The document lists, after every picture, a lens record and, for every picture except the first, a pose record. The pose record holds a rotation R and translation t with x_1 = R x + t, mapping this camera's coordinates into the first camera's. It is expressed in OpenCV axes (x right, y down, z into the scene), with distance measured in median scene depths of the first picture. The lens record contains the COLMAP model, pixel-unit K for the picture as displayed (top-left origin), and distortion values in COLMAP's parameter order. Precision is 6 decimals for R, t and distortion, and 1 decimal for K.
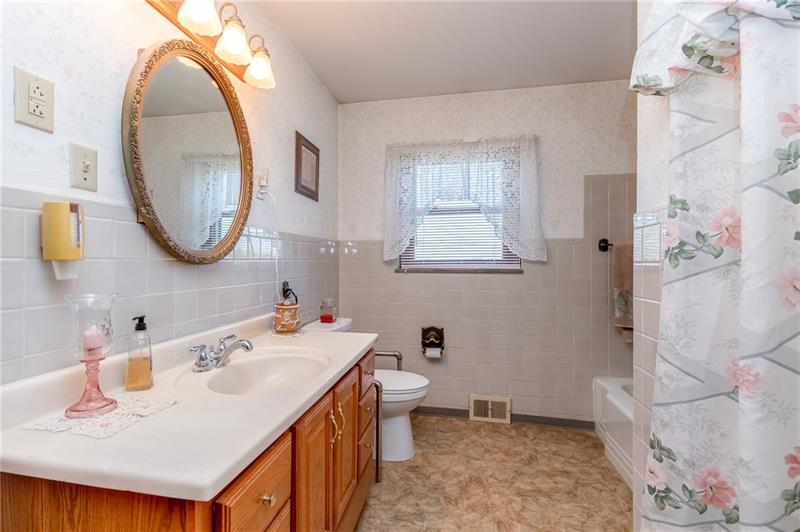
lens RADIAL K [[388.3, 0, 396.8], [0, 388.3, 265.1], [0, 0, 1]] dist [0.001031, -0.000096]
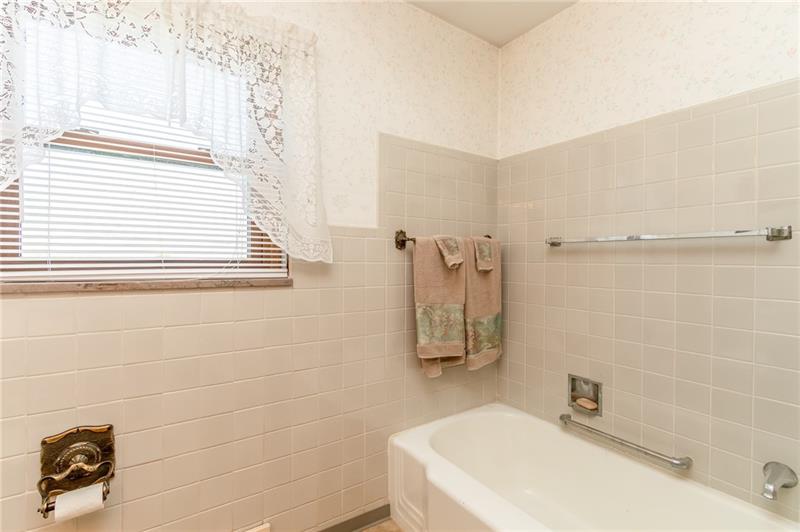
lens RADIAL K [[388.3, 0, 396.0], [0, 388.3, 265.1], [0, 0, 1]] dist [0.001031, -0.000096]
pose [[0.731150, -0.002499, 0.682212, 0.060285], [-0.003129, 0.999970, 0.007017, -0.011839], [-0.682209, -0.007265, 0.731121, 0.503785]]
